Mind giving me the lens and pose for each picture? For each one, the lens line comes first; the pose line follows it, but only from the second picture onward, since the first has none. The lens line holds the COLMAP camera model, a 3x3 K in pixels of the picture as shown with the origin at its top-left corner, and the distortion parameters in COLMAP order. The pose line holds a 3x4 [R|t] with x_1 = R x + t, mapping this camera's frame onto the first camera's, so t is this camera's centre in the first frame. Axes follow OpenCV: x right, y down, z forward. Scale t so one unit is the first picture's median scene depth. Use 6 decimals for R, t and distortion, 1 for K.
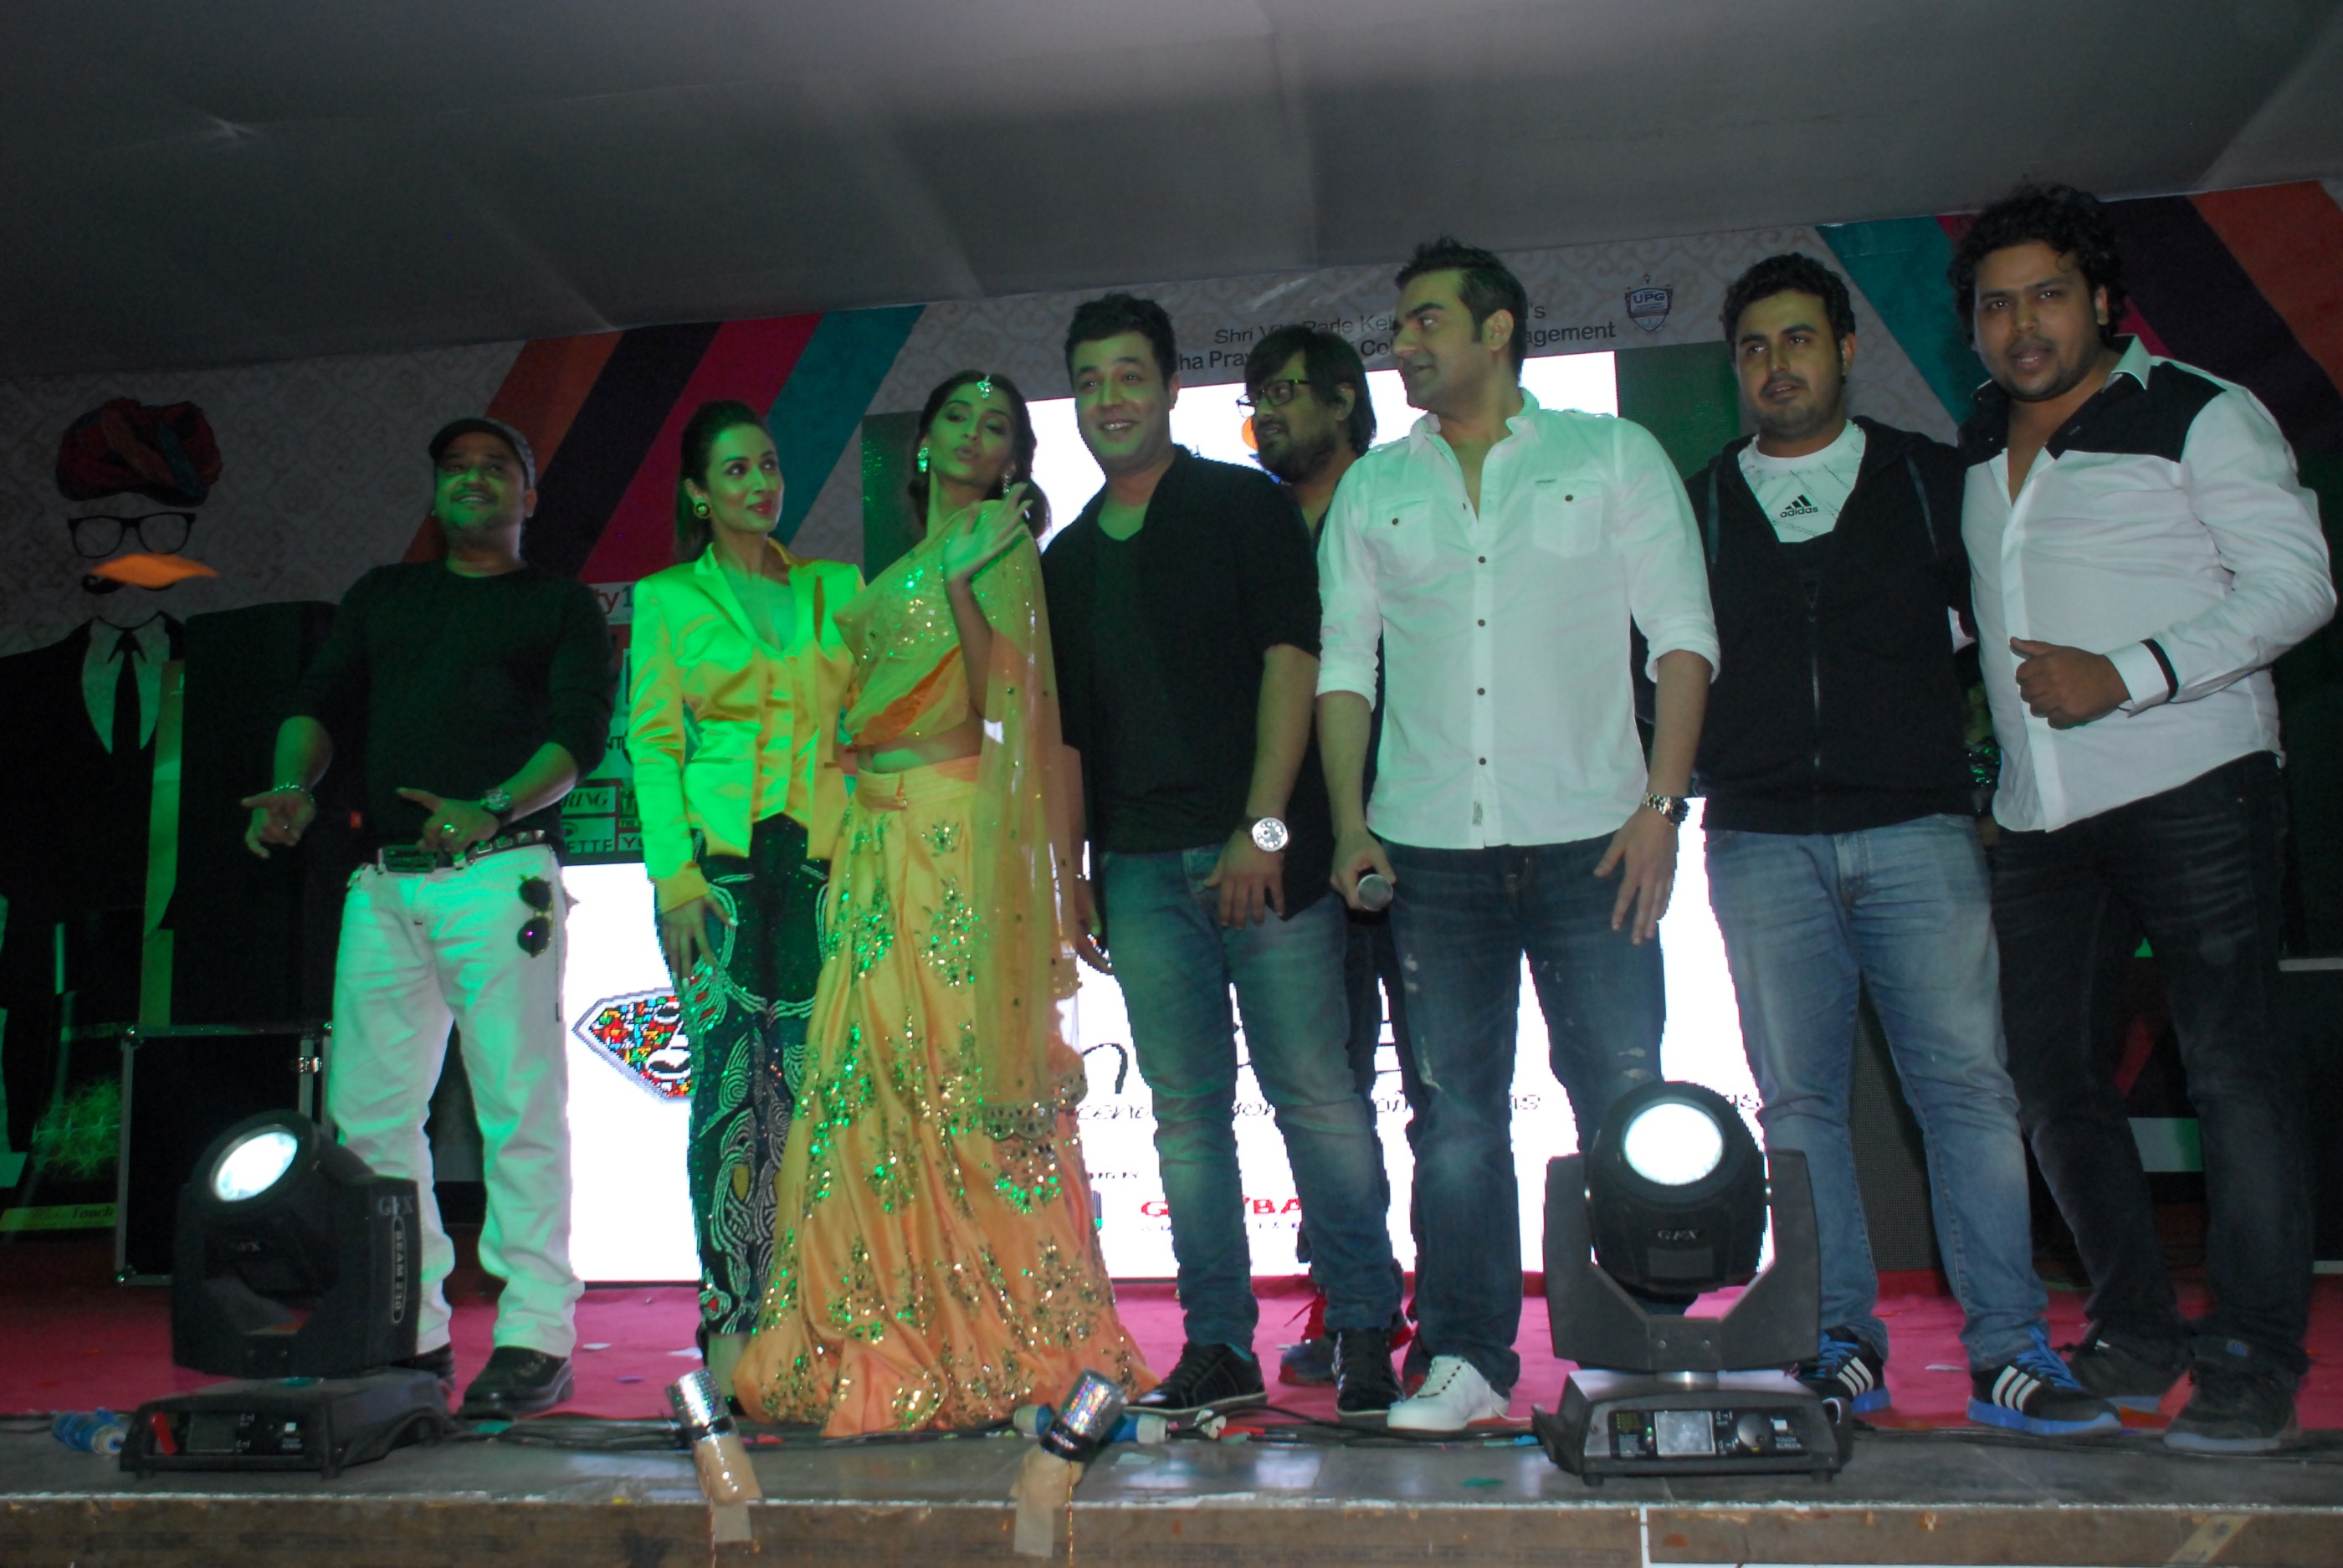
lens RADIAL K [[2346.7, 0, 1202.7], [0, 2346.7, 791.5], [0, 0, 1]] dist [-0.120611, 0.258768]
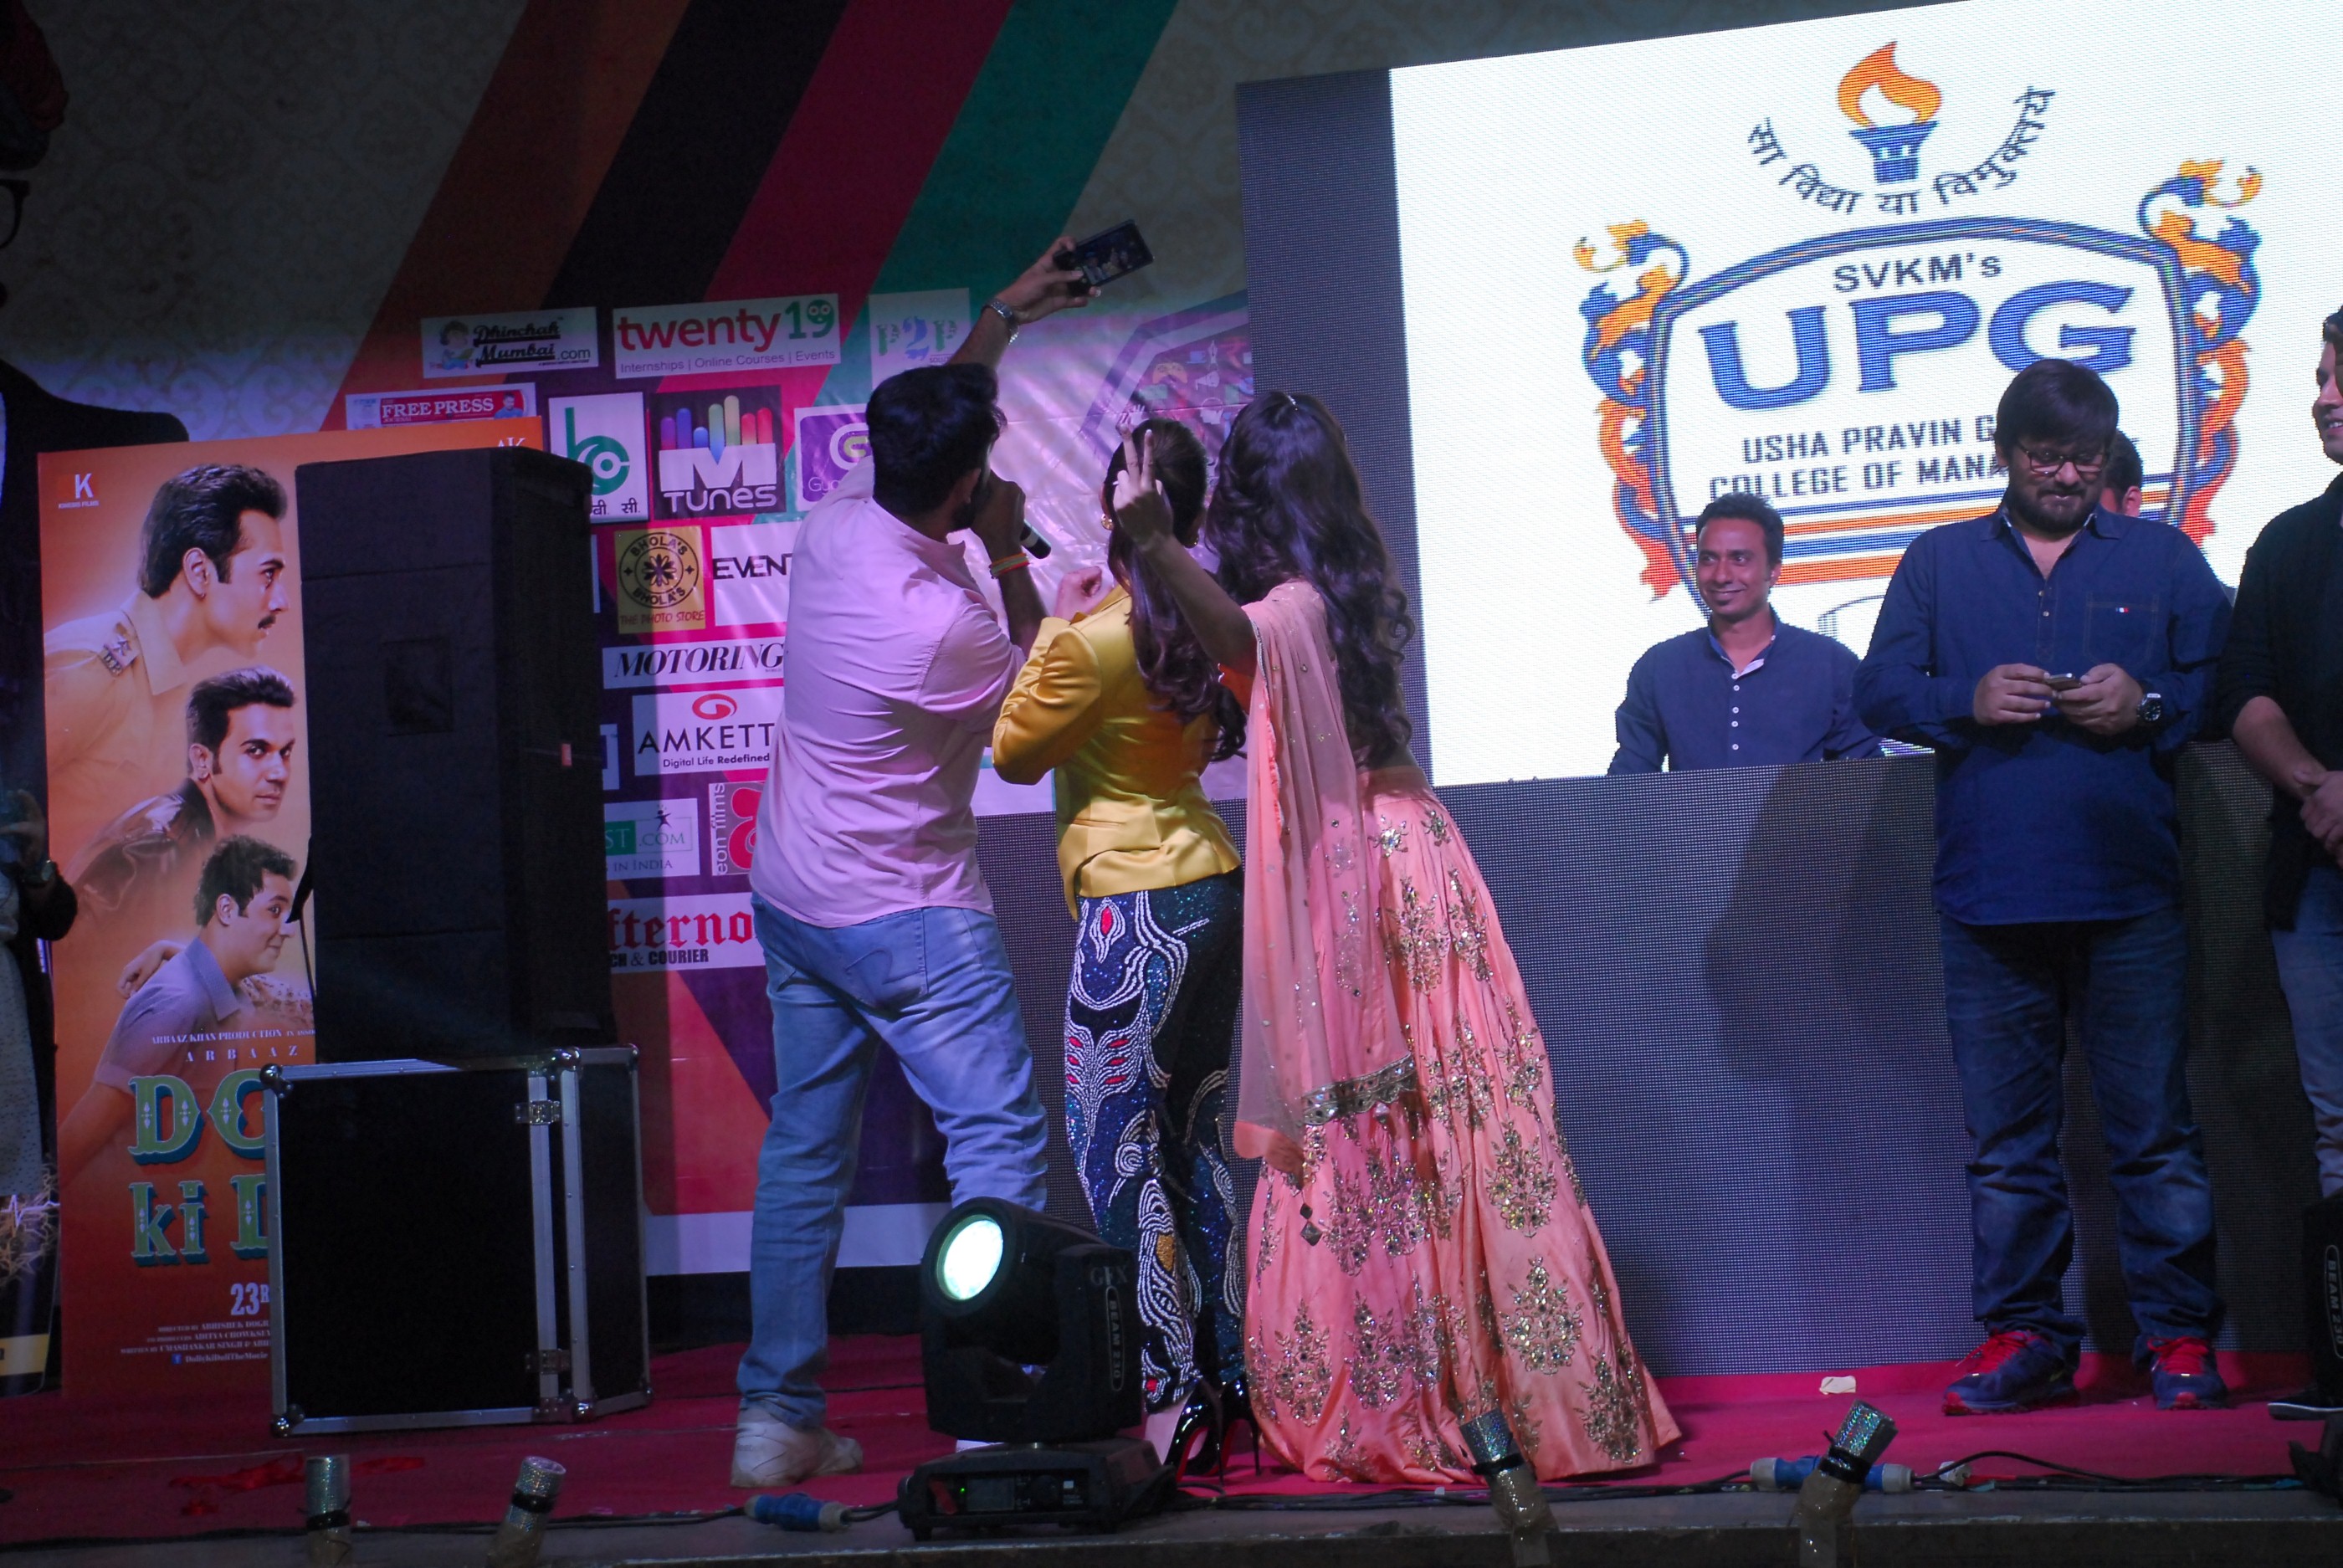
lens RADIAL K [[5583.5, 0, 1176.0], [0, 5583.5, 803.6], [0, 0, 1]] dist [0.568150, 1.649337]
pose [[0.997173, -0.030198, -0.068807, -0.132663], [0.035745, 0.996083, 0.080870, -0.193989], [0.066095, -0.083101, 0.994347, -1.236813]]
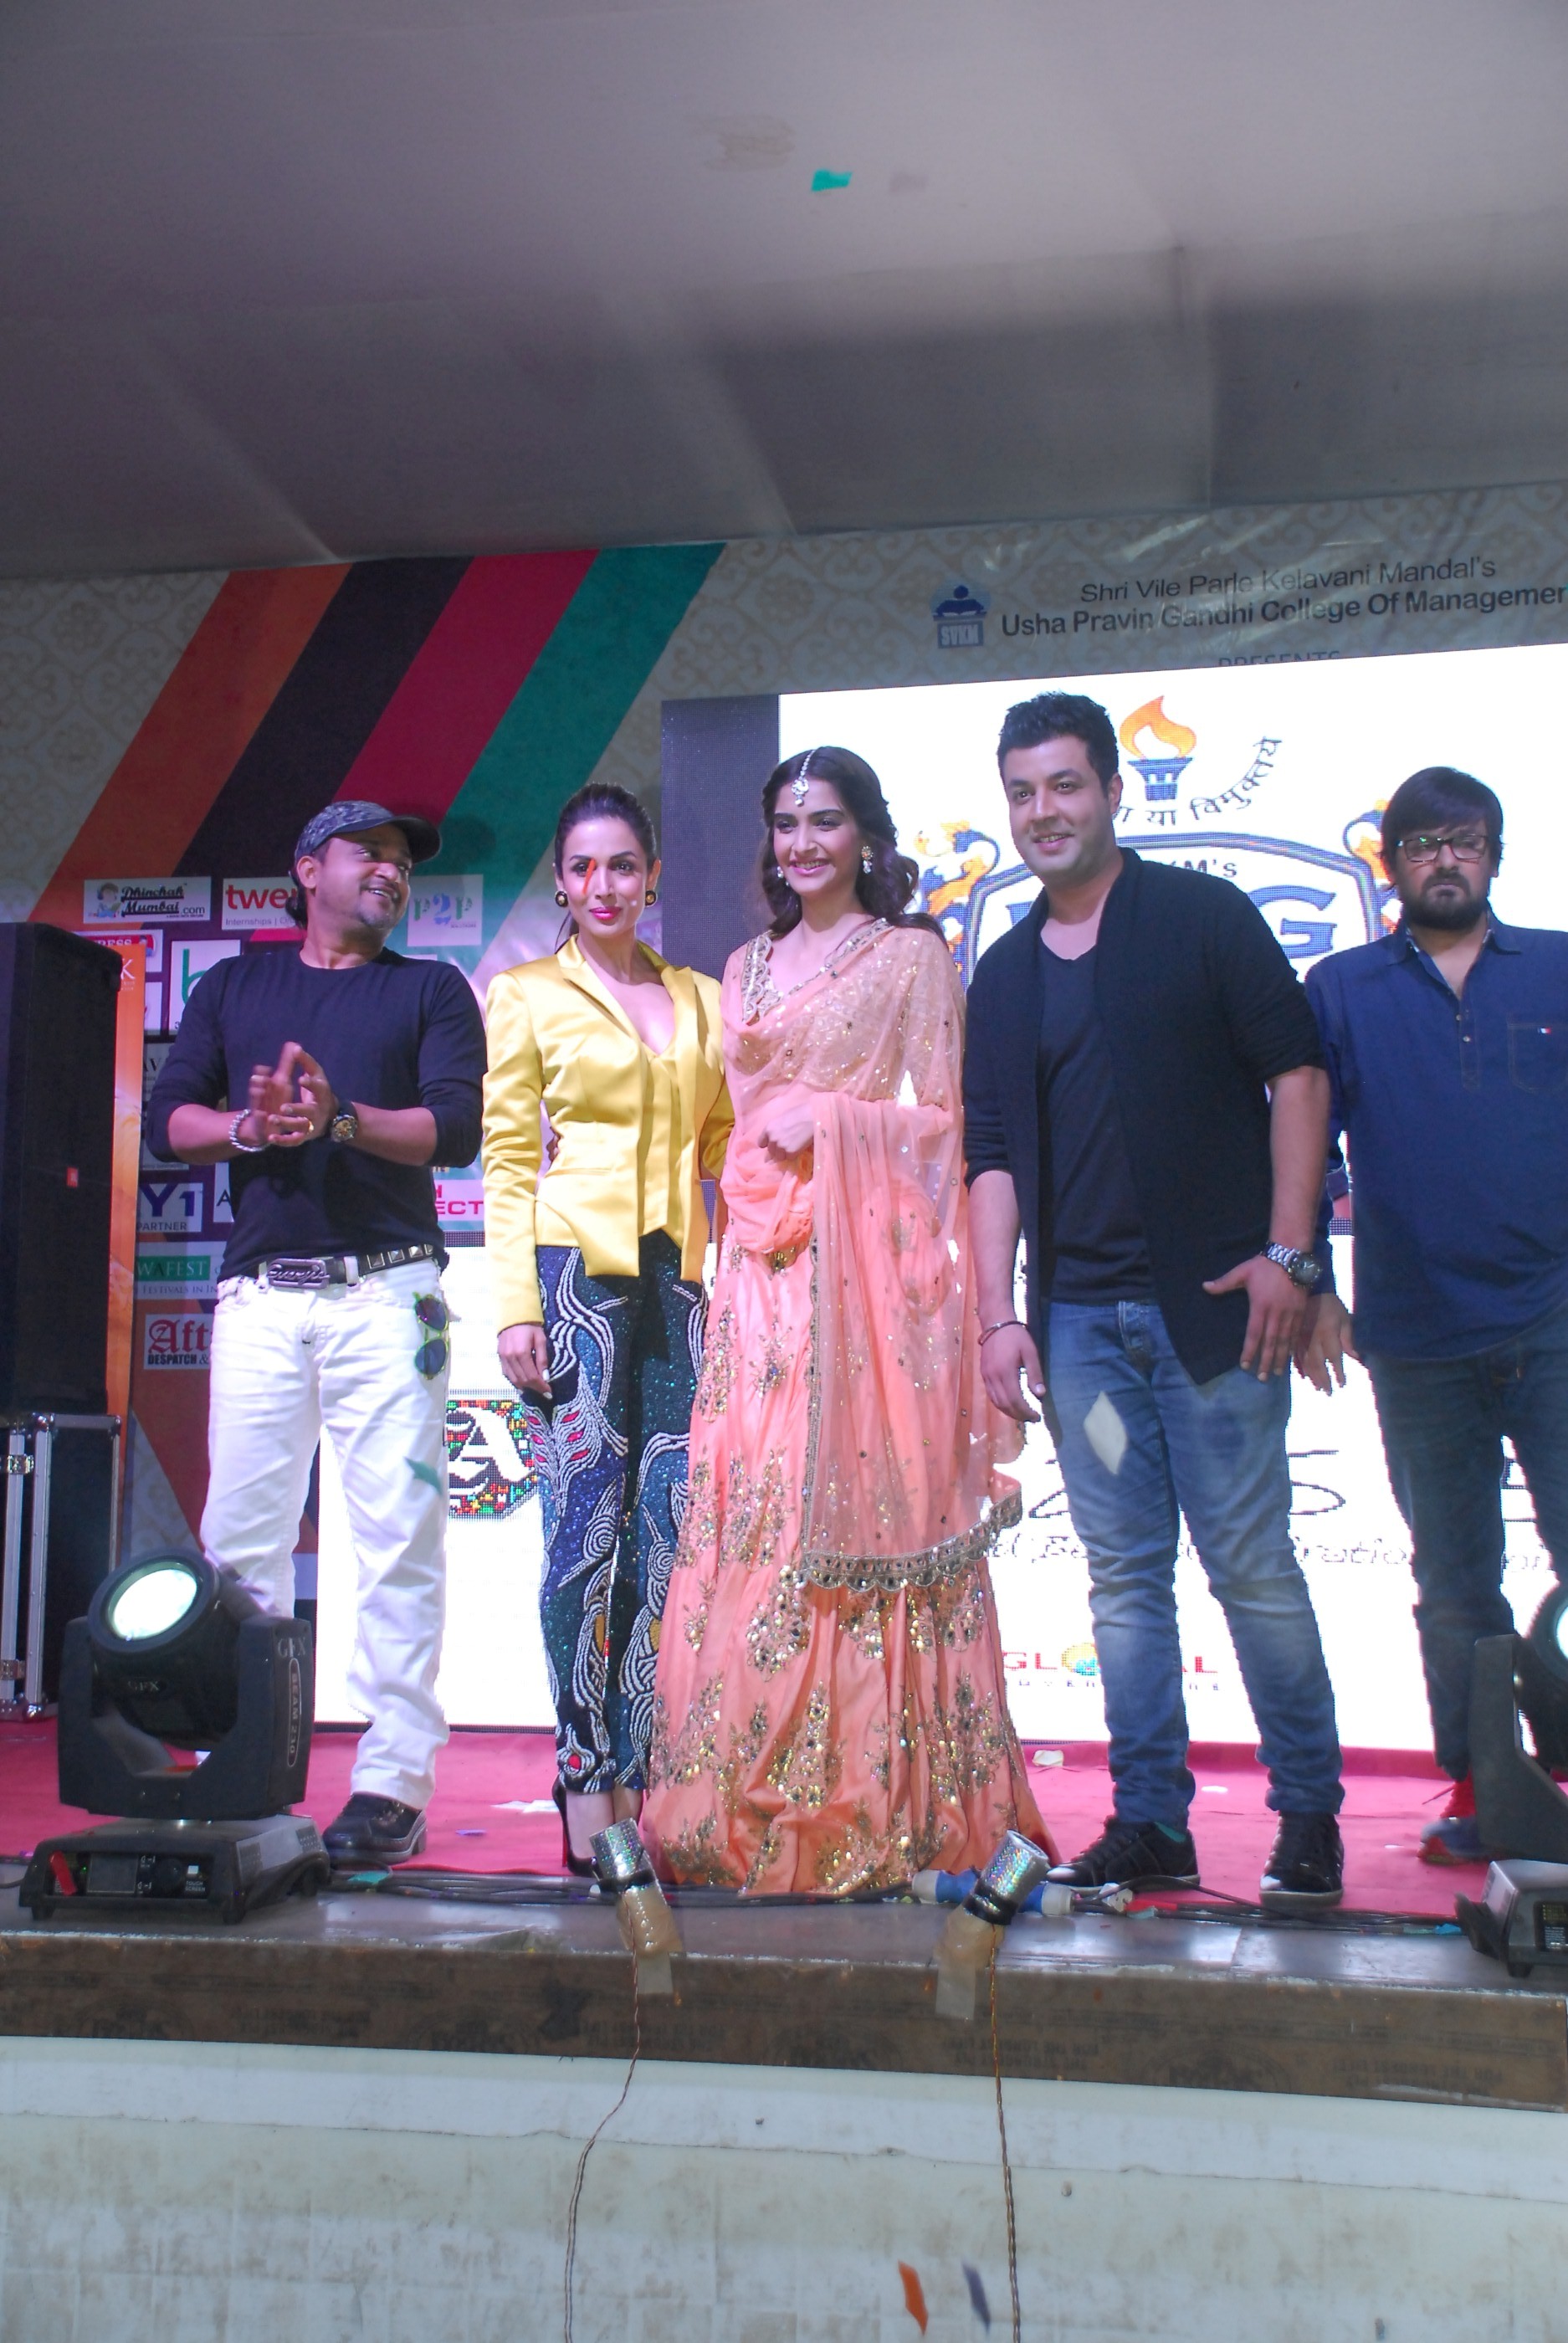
lens RADIAL K [[3132.6, 0, 814.3], [0, 3132.6, 1174.3], [0, 0, 1]] dist [0.130173, 0.020818]
pose [[0.997979, 0.024640, -0.058574, -0.045956], [-0.022880, 0.999272, 0.030525, -0.058704], [0.059284, -0.029123, 0.997816, -0.273298]]
